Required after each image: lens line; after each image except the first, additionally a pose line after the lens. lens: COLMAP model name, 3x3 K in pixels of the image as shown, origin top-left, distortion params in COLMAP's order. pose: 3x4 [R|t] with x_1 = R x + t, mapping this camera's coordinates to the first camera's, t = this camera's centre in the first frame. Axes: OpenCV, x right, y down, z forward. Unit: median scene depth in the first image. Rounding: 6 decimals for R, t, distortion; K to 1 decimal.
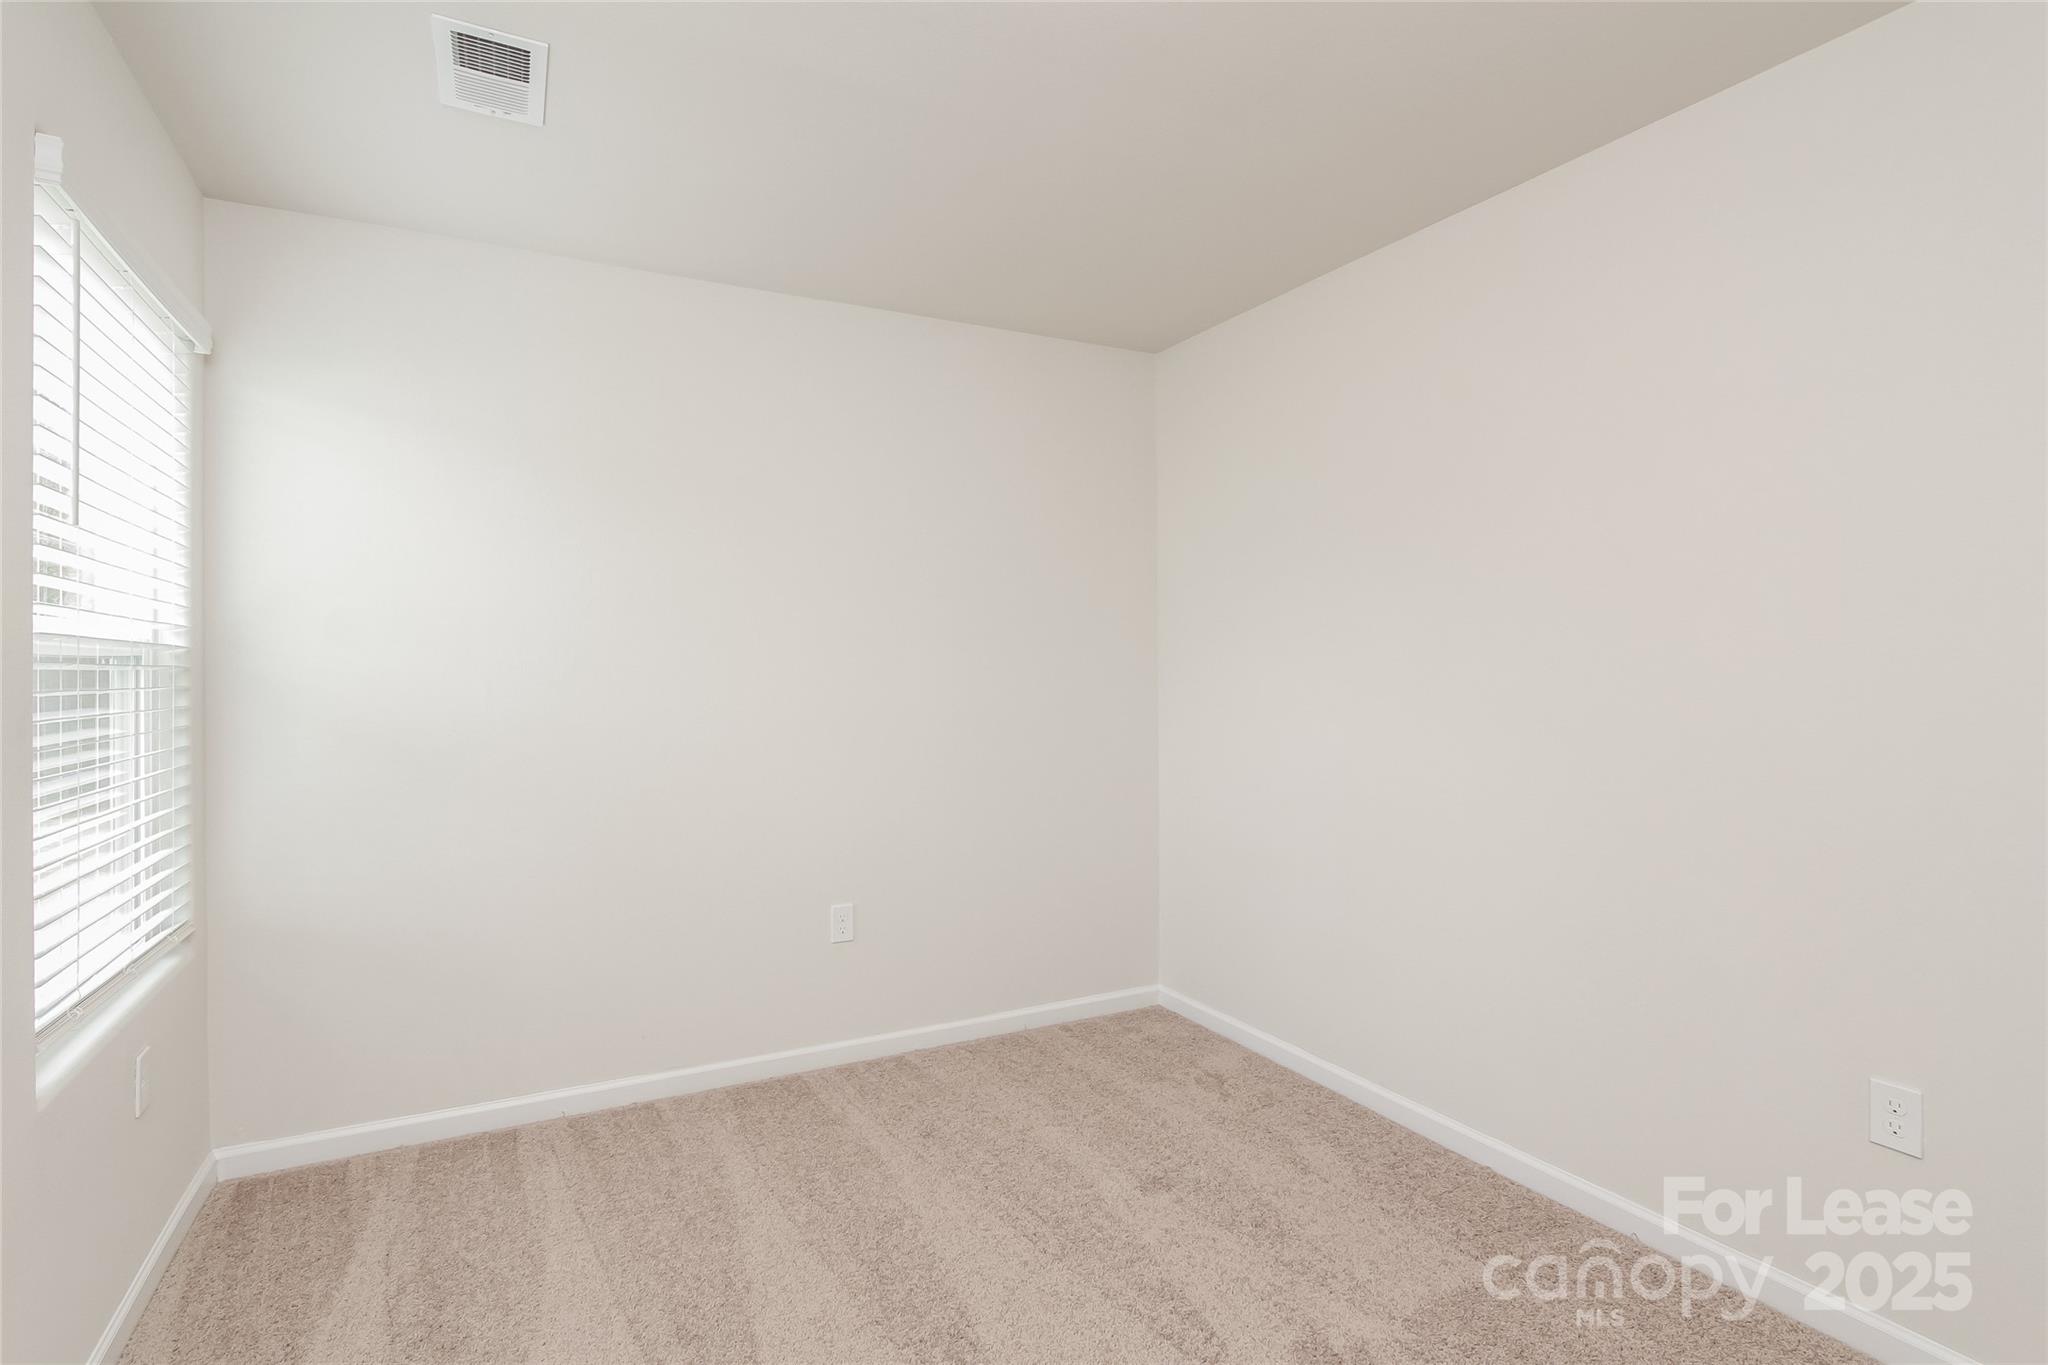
lens RADIAL K [[984.7, 0, 1019.7], [0, 984.7, 670.2], [0, 0, 1]] dist [0.012182, -0.000054]
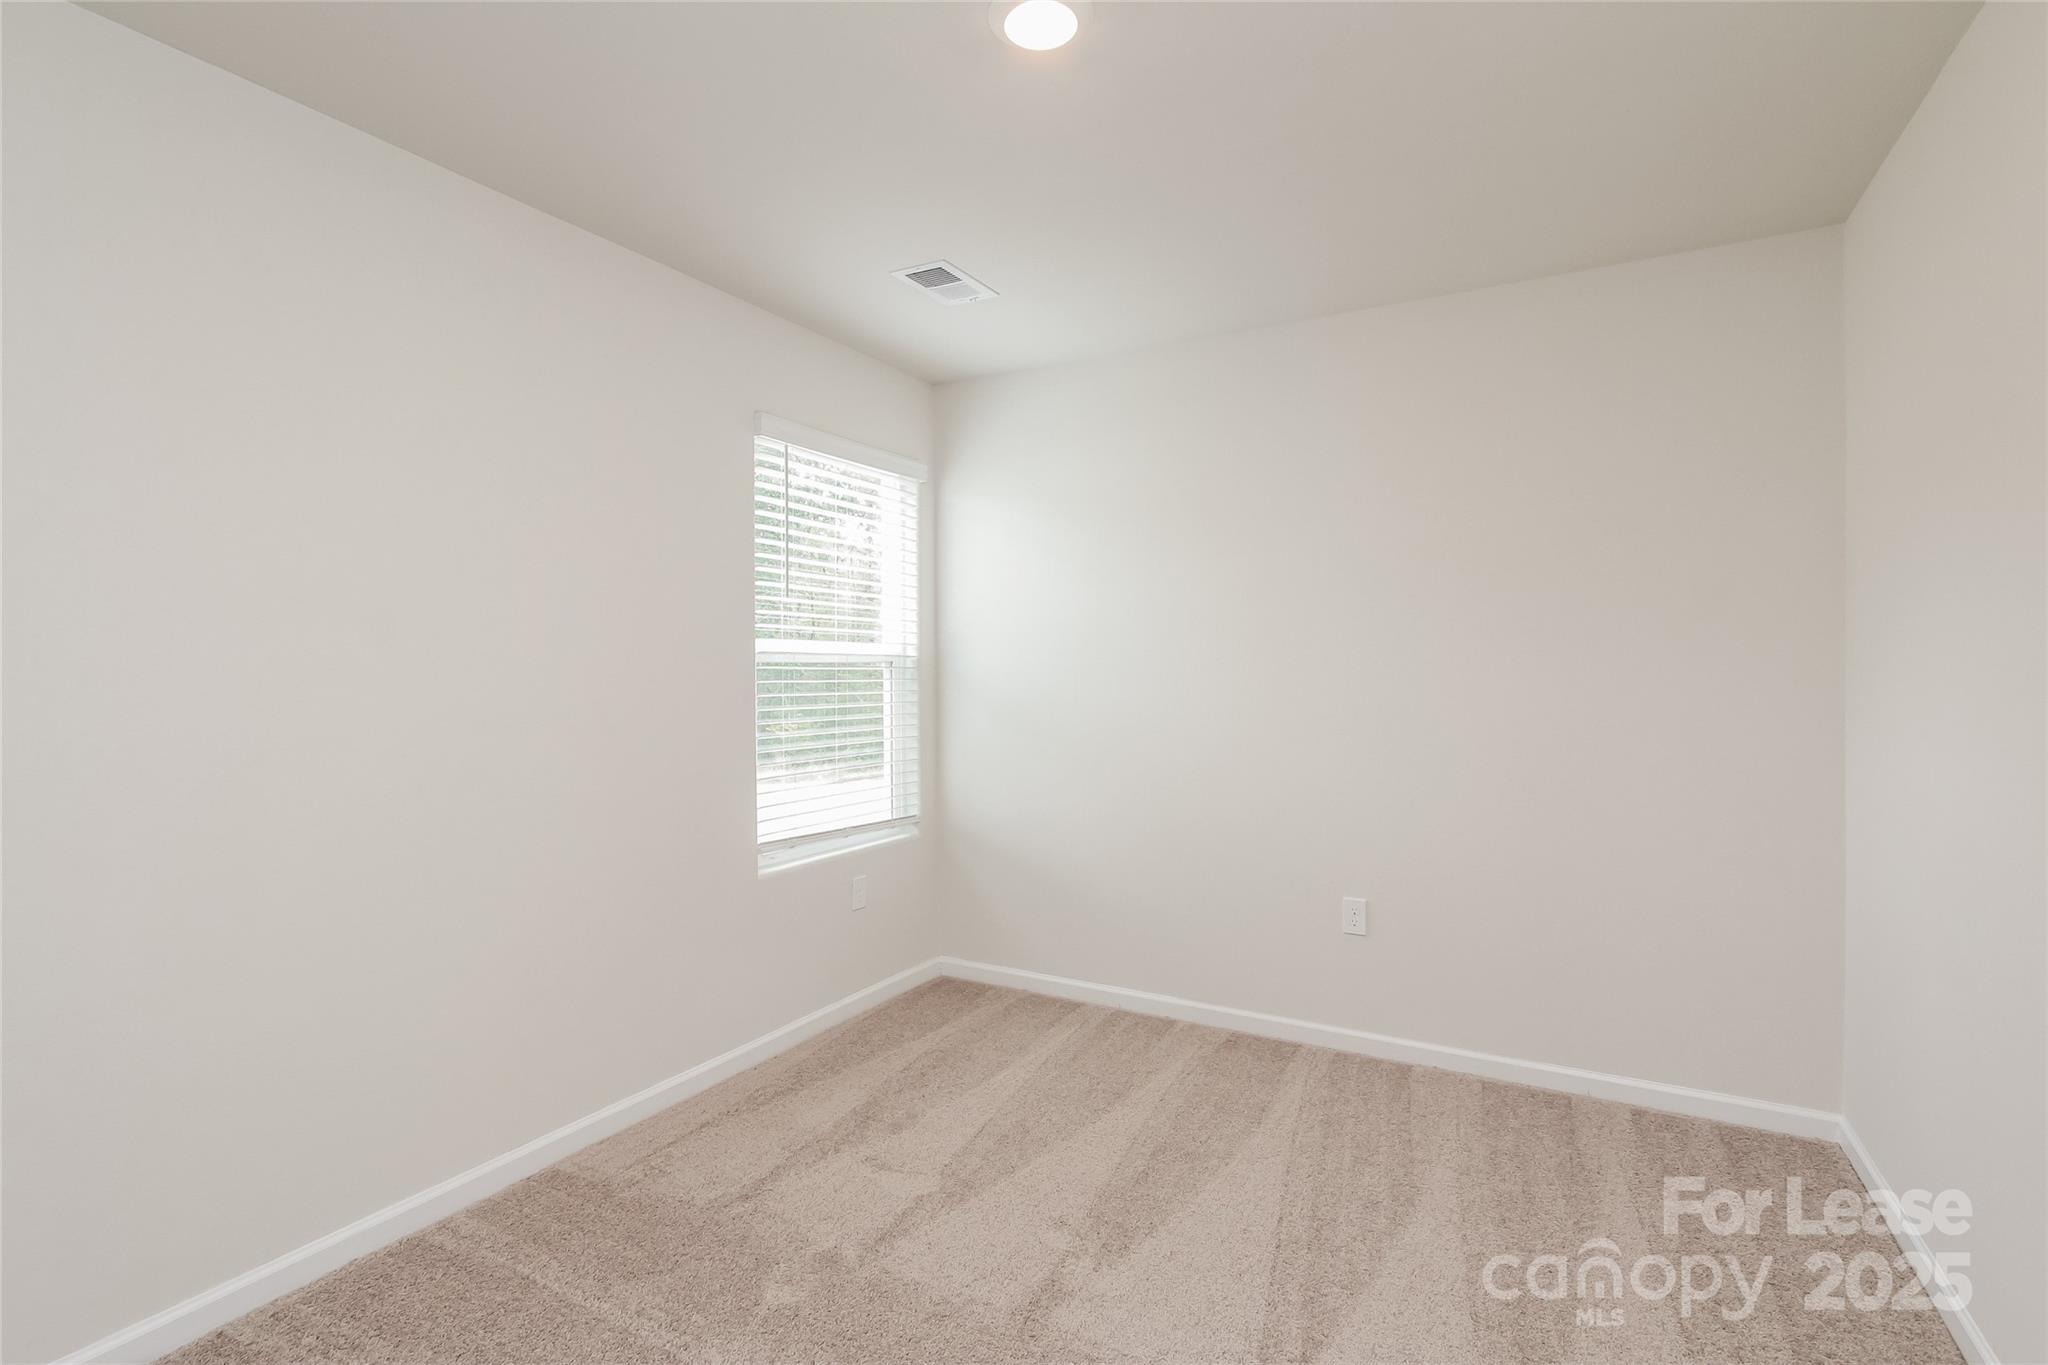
lens RADIAL K [[984.7, 0, 1024.8], [0, 984.7, 683.0], [0, 0, 1]] dist [0.012182, -0.000054]
pose [[0.555080, 0.009139, -0.831747, 0.649600], [-0.000574, 0.999944, 0.010604, 0.003338], [0.831797, -0.005409, 0.555054, 0.193003]]
